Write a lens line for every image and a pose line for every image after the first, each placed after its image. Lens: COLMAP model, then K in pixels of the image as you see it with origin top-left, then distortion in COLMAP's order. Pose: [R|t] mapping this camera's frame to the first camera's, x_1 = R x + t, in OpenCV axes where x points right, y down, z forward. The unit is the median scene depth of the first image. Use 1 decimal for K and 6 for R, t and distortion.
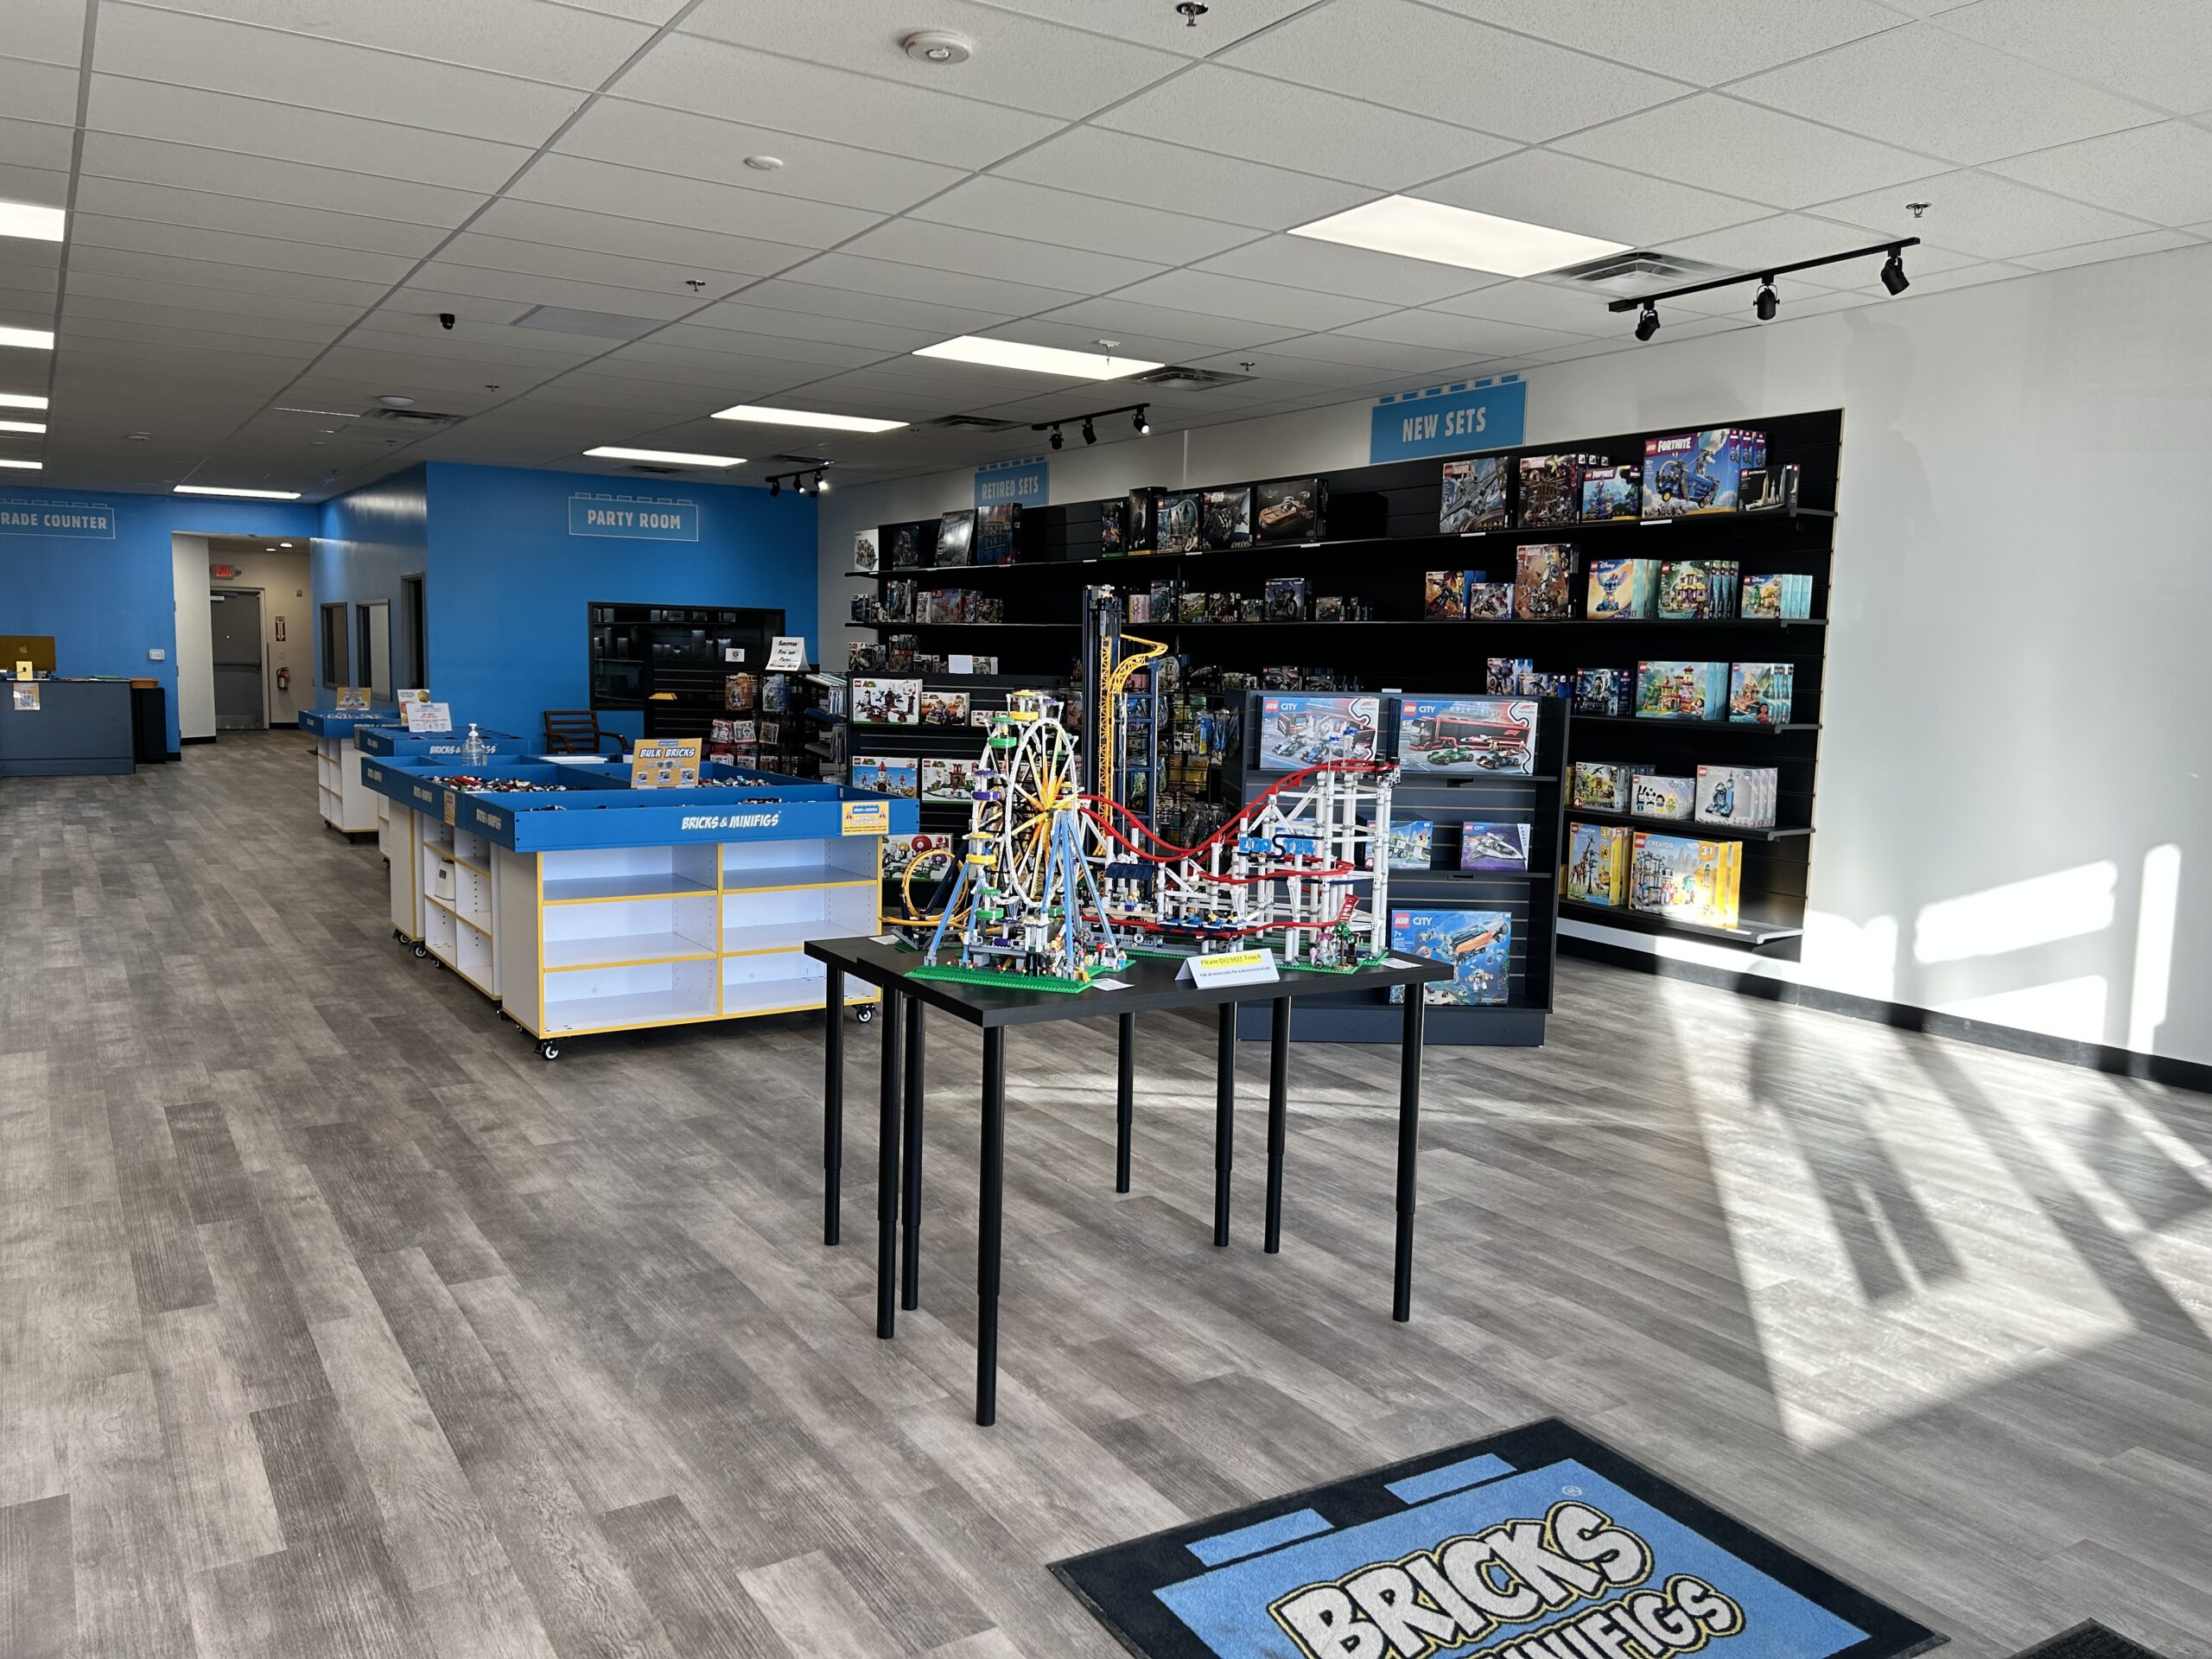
lens RADIAL K [[1662.3, 0, 1100.1], [0, 1662.3, 820.6], [0, 0, 1]] dist [0.034518, -0.014882]
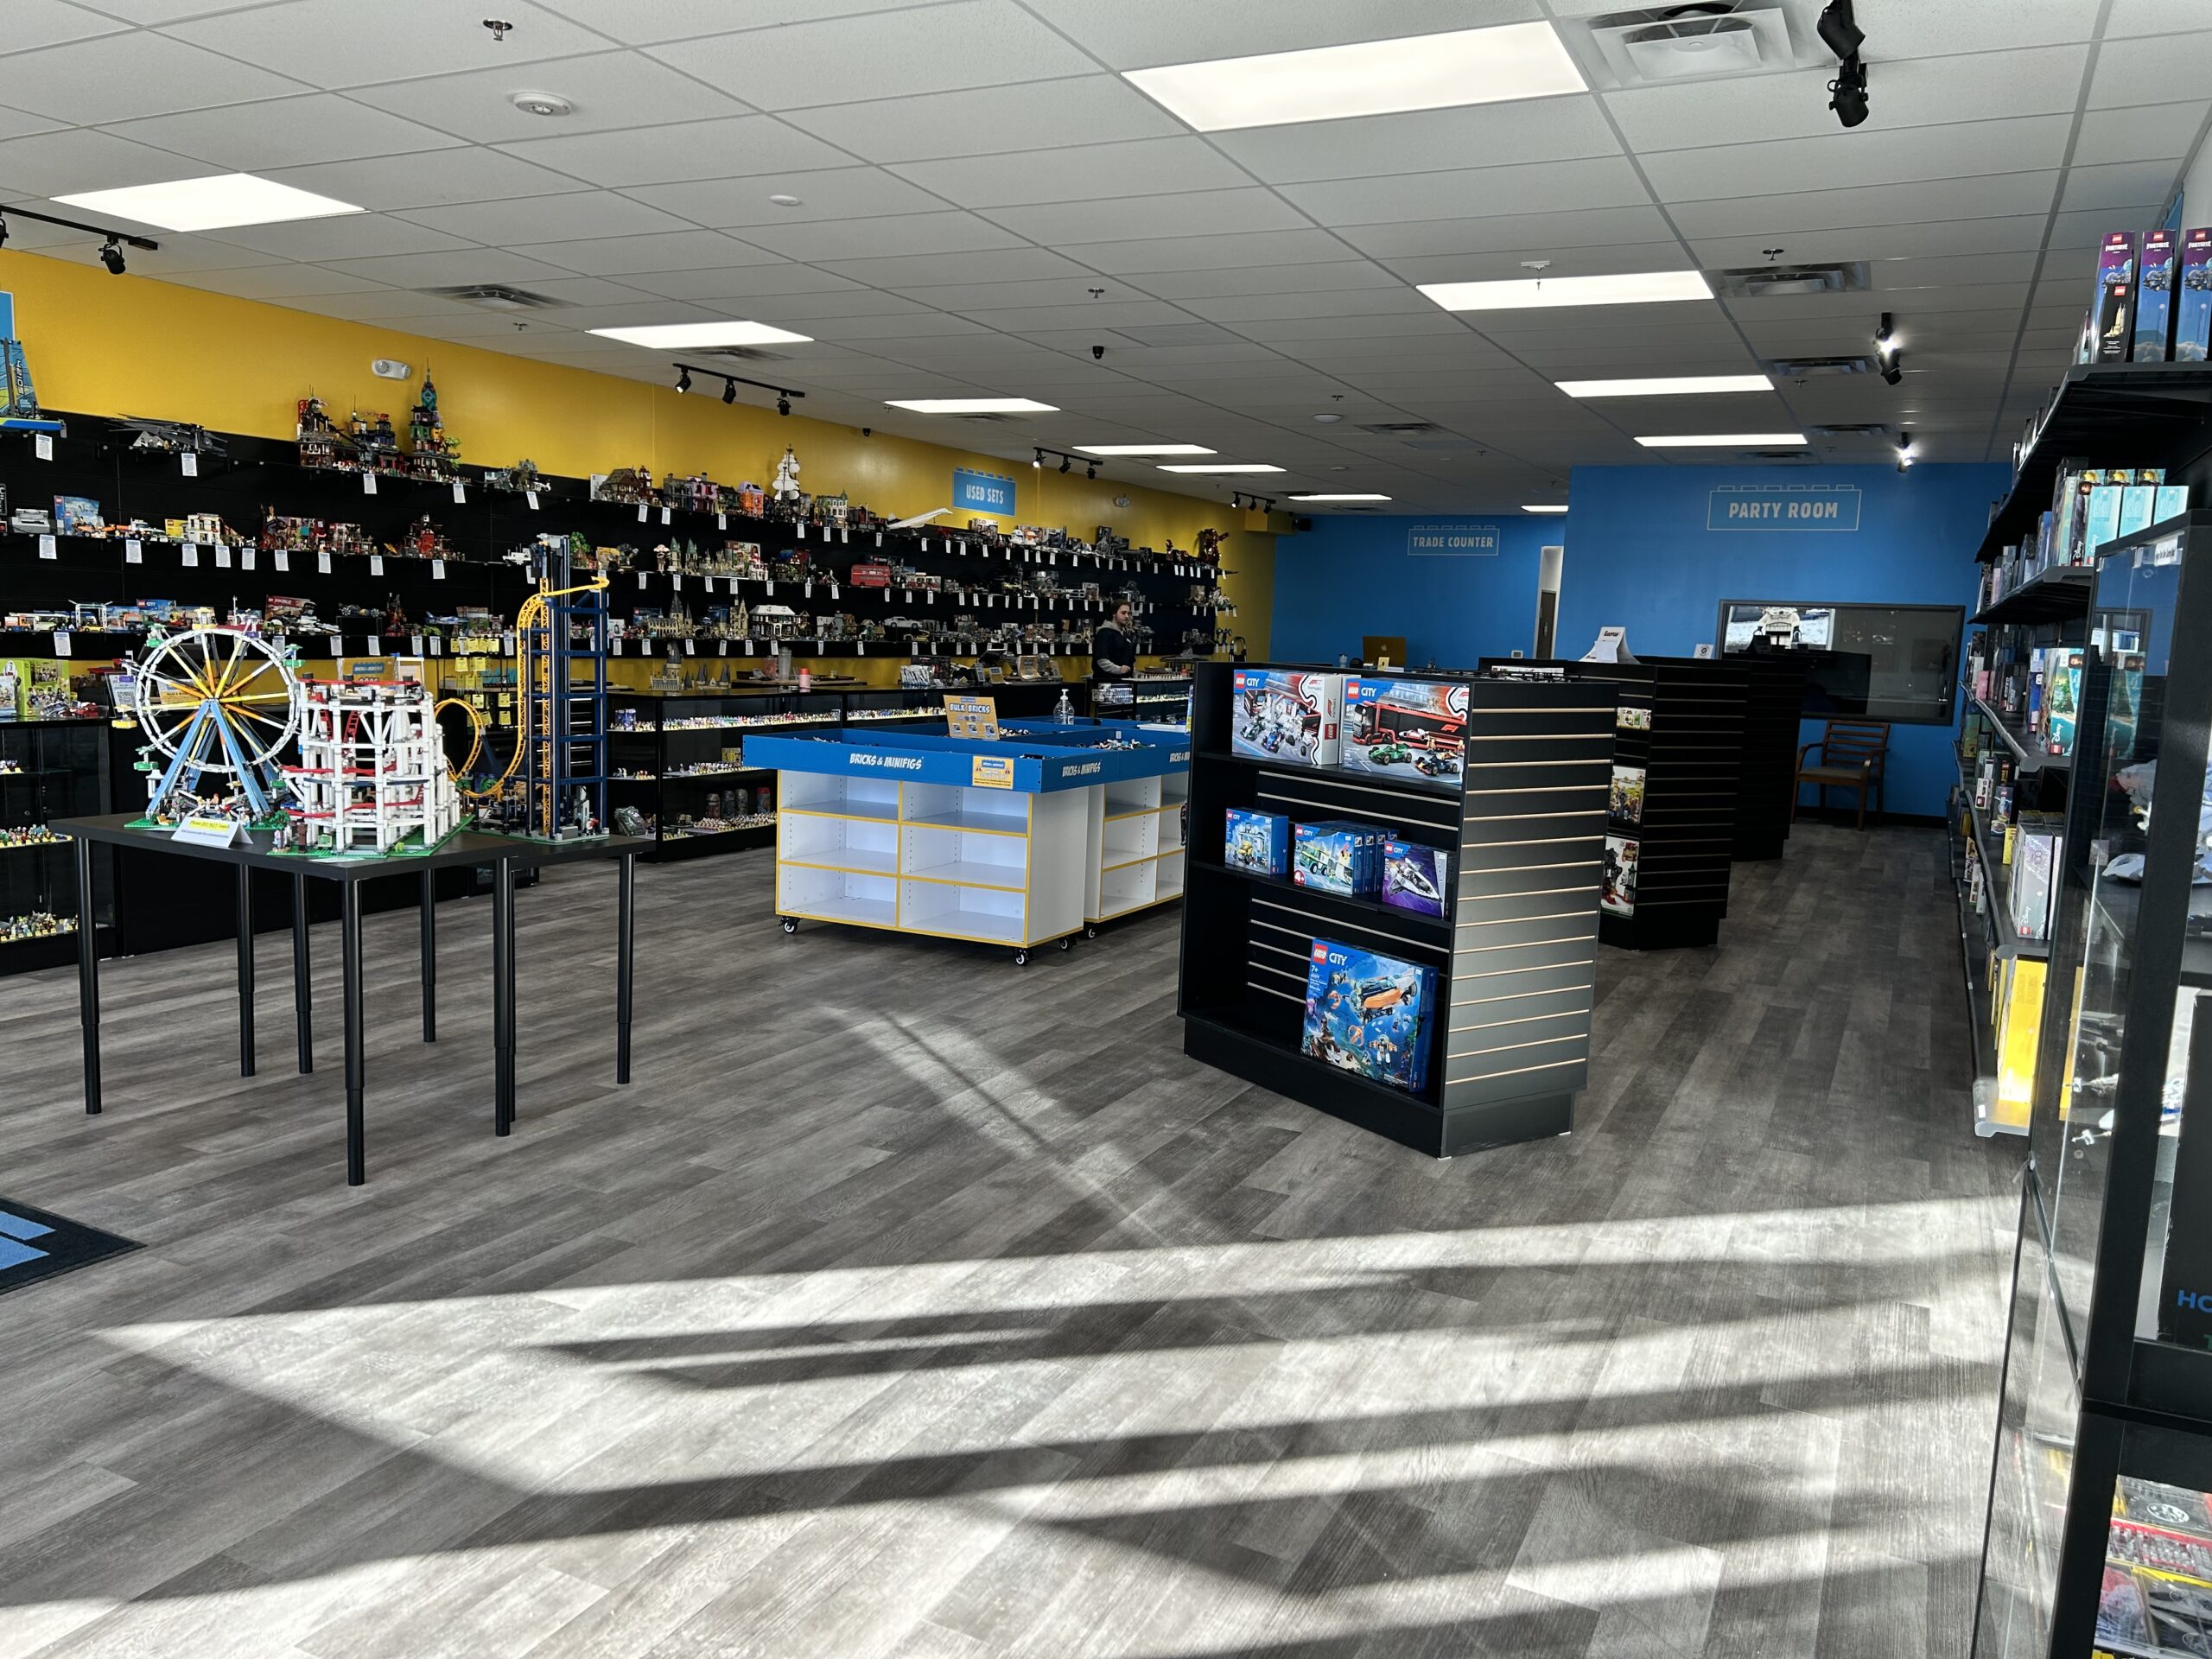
lens RADIAL K [[1662.3, 0, 1098.3], [0, 1662.3, 838.9], [0, 0, 1]] dist [0.034518, -0.014882]
pose [[0.512991, 0.110999, -0.851187, 0.910791], [-0.113200, 0.991692, 0.061099, -0.035938], [0.850897, 0.065012, 0.521294, 0.552287]]
